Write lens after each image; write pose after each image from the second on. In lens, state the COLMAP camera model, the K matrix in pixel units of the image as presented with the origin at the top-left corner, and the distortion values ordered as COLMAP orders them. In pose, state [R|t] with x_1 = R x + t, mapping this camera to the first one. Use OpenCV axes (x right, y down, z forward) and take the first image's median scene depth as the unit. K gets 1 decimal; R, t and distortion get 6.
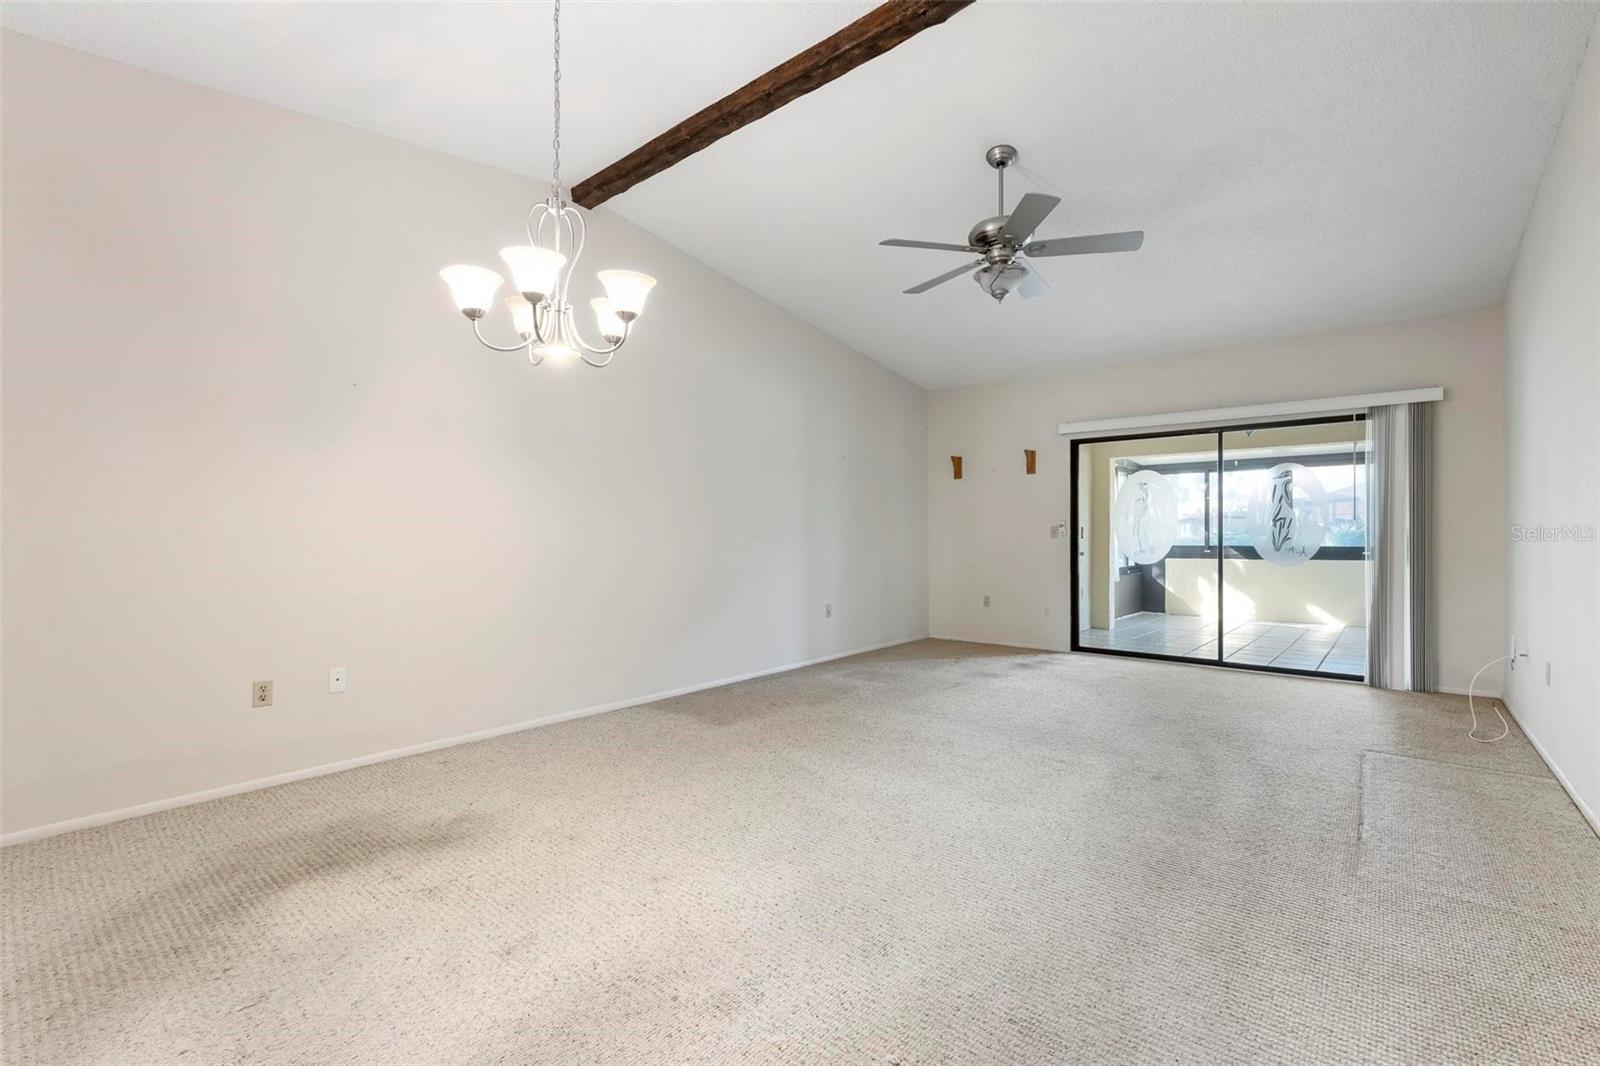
lens RADIAL K [[700.9, 0, 802.5], [0, 700.9, 534.5], [0, 0, 1]] dist [-0.001894, -0.000370]
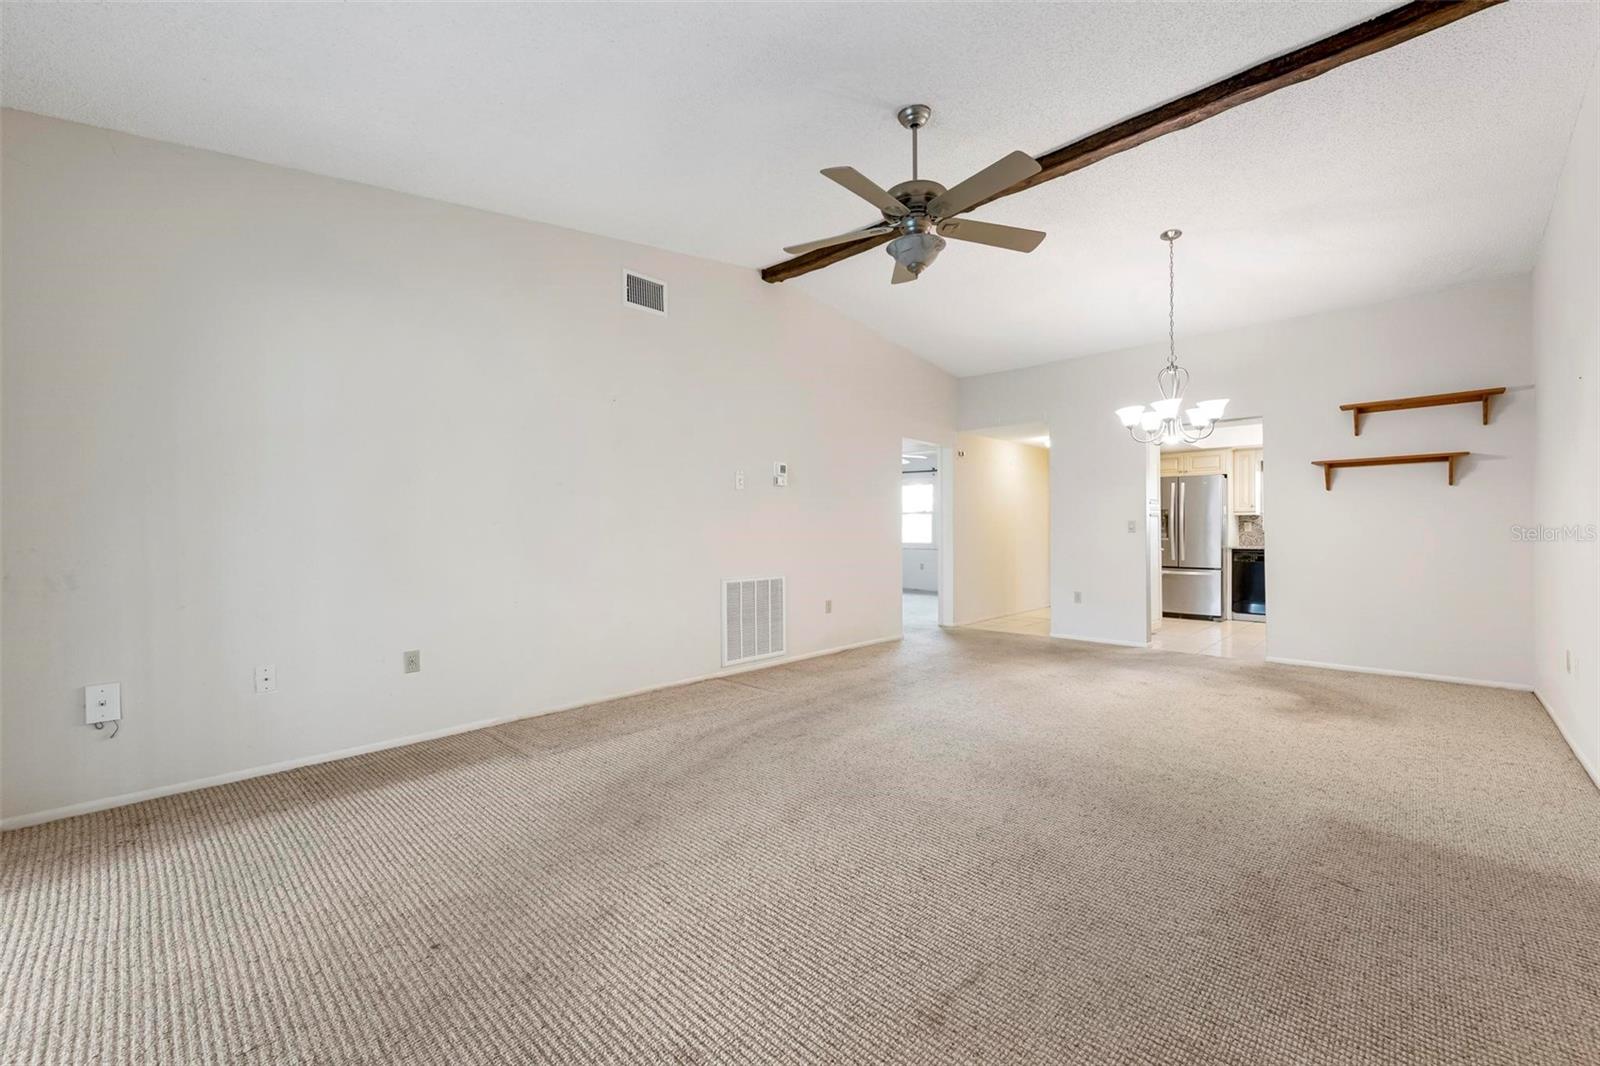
lens RADIAL K [[640.7, 0, 807.1], [0, 640.7, 533.9], [0, 0, 1]] dist [0.000575, 0.000263]
pose [[-0.997863, 0.002078, 0.065311, 0.236529], [0.002657, 0.999958, 0.008773, -0.001413], [-0.065290, 0.008928, -0.997826, 1.162766]]
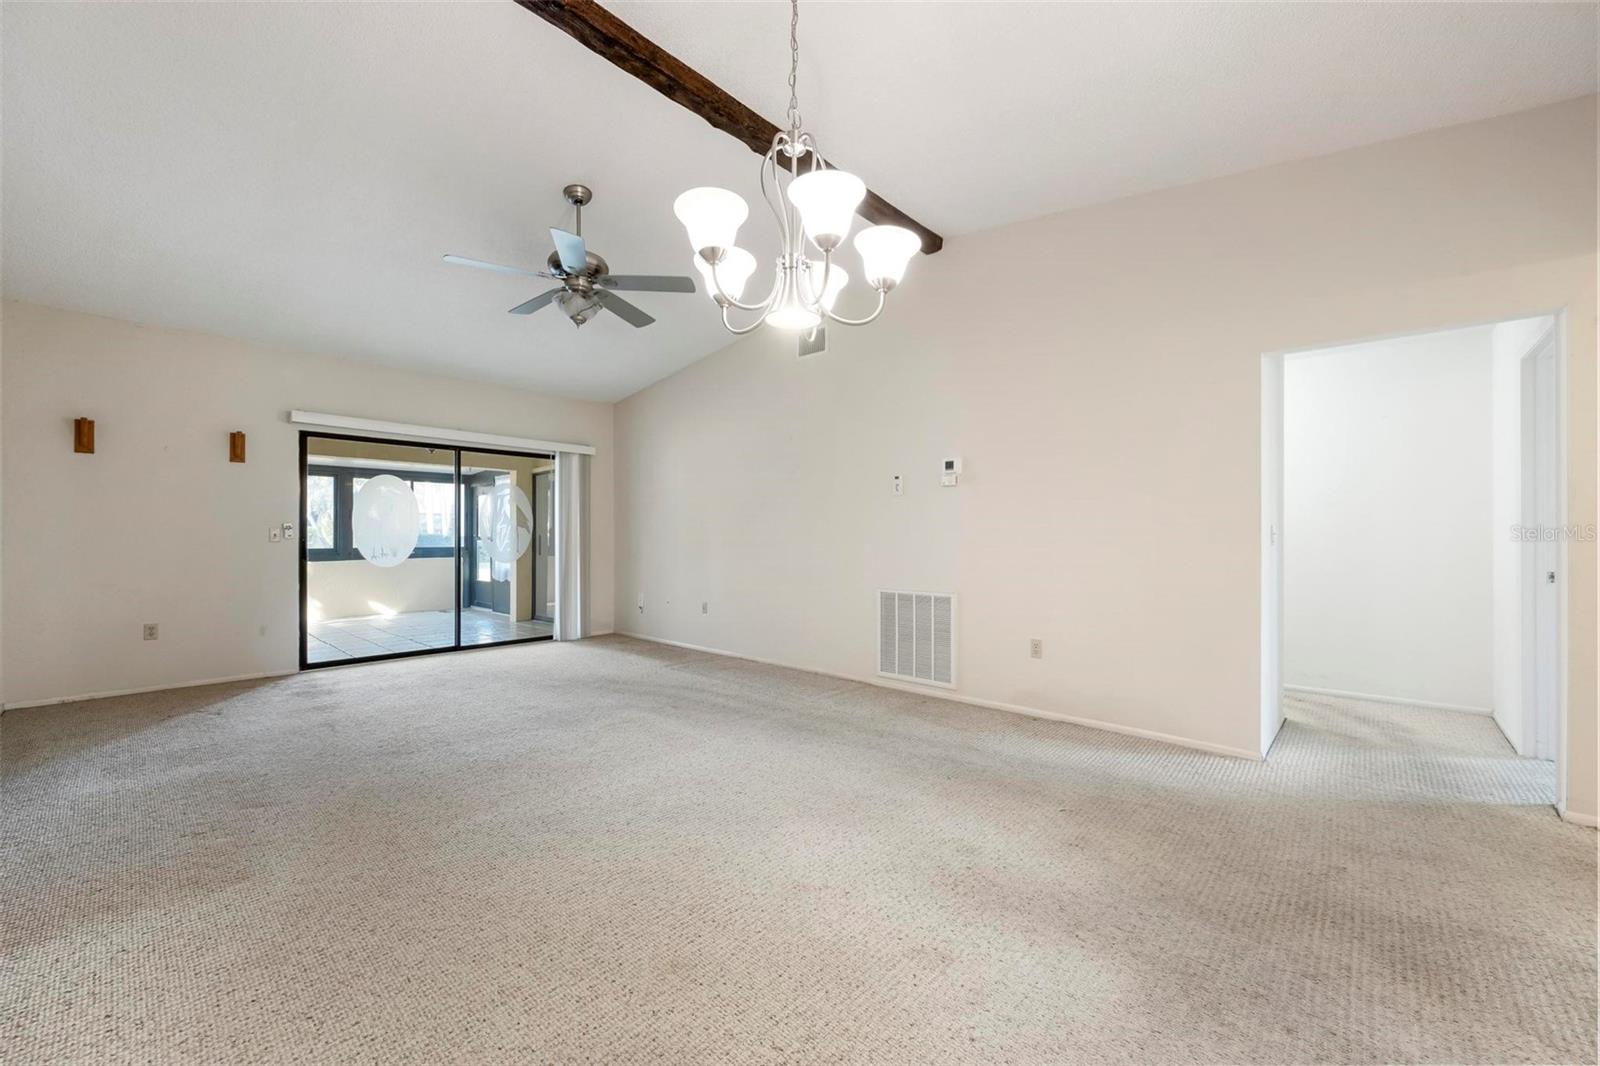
lens RADIAL K [[622.2, 0, 809.8], [0, 622.2, 536.5], [0, 0, 1]] dist [-0.000425, 0.000024]
pose [[0.036600, 0.000853, 0.999330, -0.428196], [-0.000095, 1.000000, -0.000850, -0.001444], [-0.999330, -0.000064, 0.036600, 0.377721]]
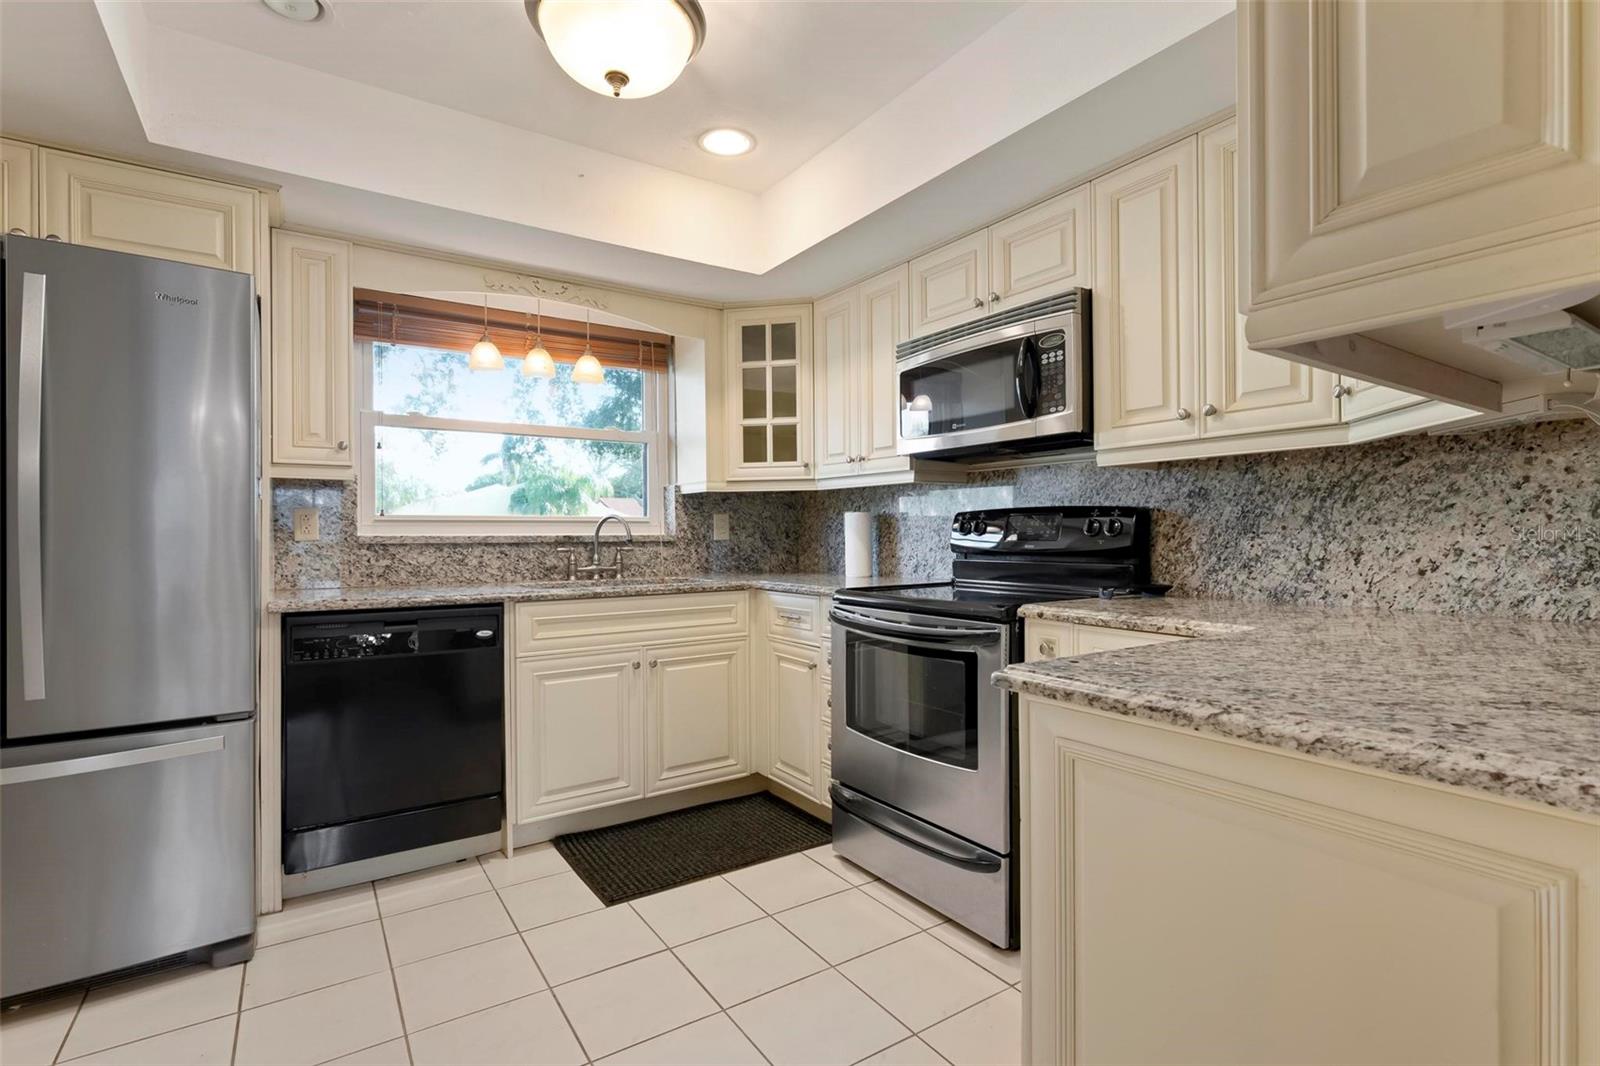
lens RADIAL K [[746.7, 0, 802.3], [0, 746.7, 535.1], [0, 0, 1]] dist [0.002345, 0.000240]
pose [[-0.278708, 0.003164, -0.960371, -0.285111], [0.004011, 0.999990, 0.002130, 0.004757], [0.960367, -0.003259, -0.278718, 0.096363]]
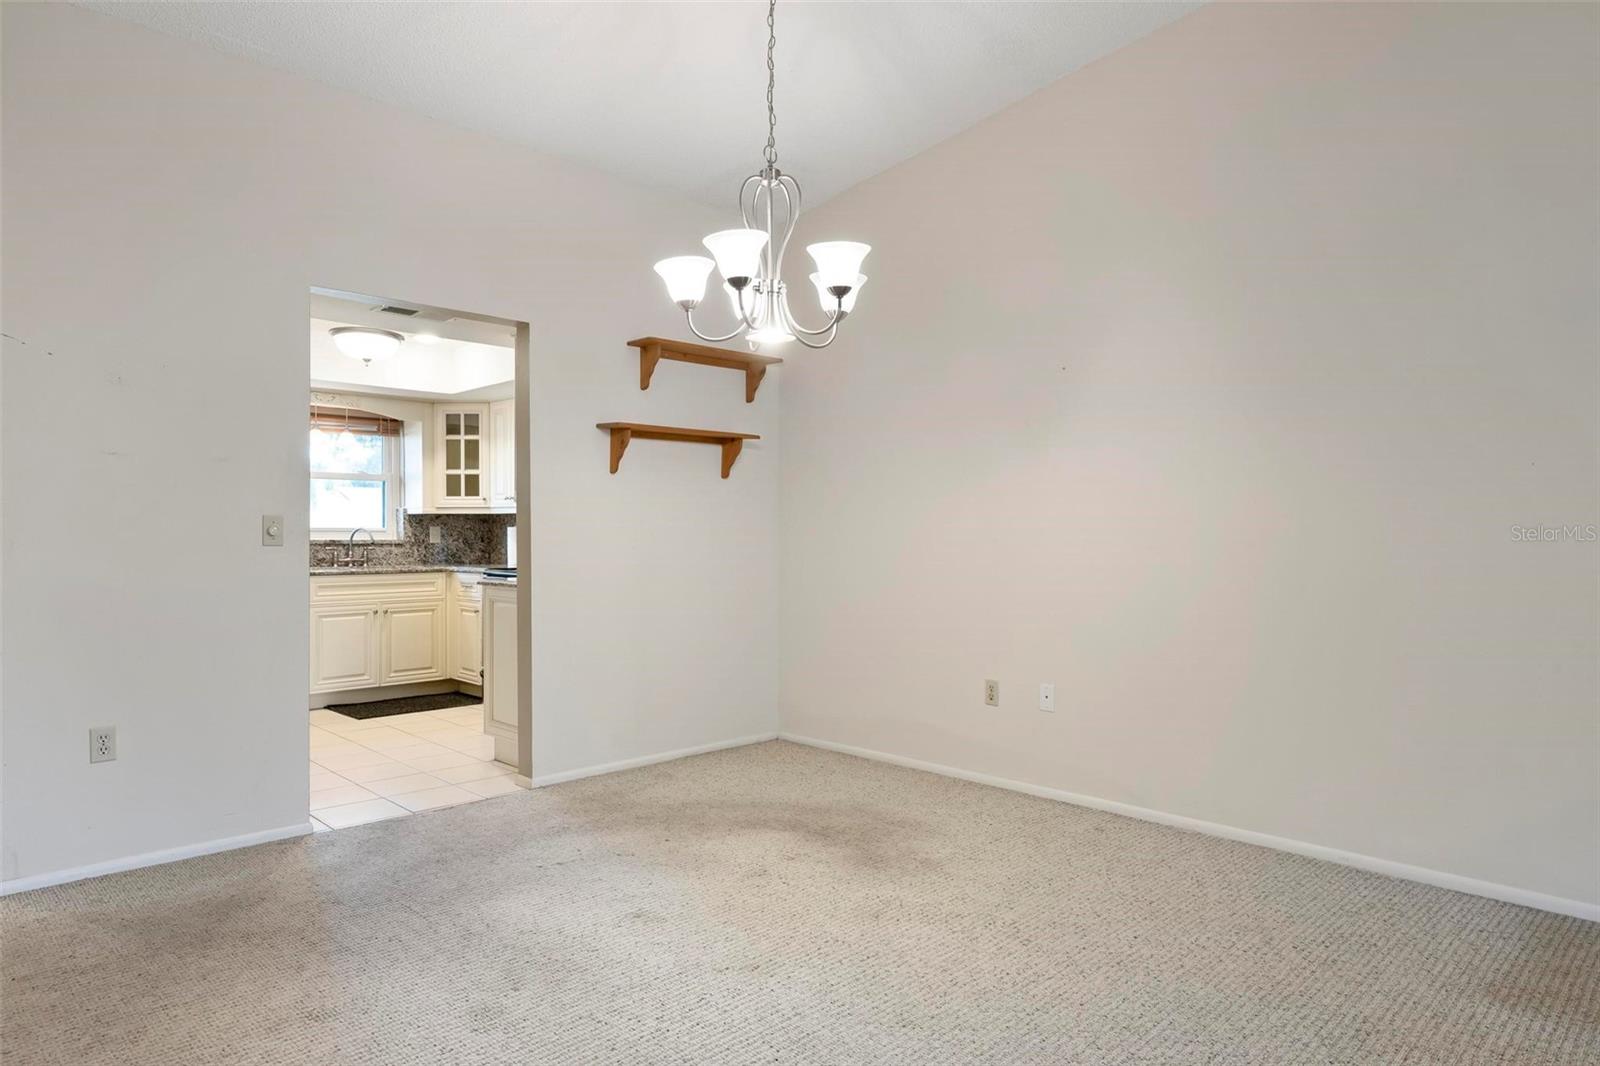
lens RADIAL K [[957.4, 0, 801.7], [0, 957.4, 534.4], [0, 0, 1]] dist [-0.006174, 0.003404]
pose [[-0.093121, -0.002827, -0.995651, 0.347711], [-0.003344, 0.999991, -0.002526, -0.000060], [0.995649, 0.003094, -0.093130, 0.458205]]
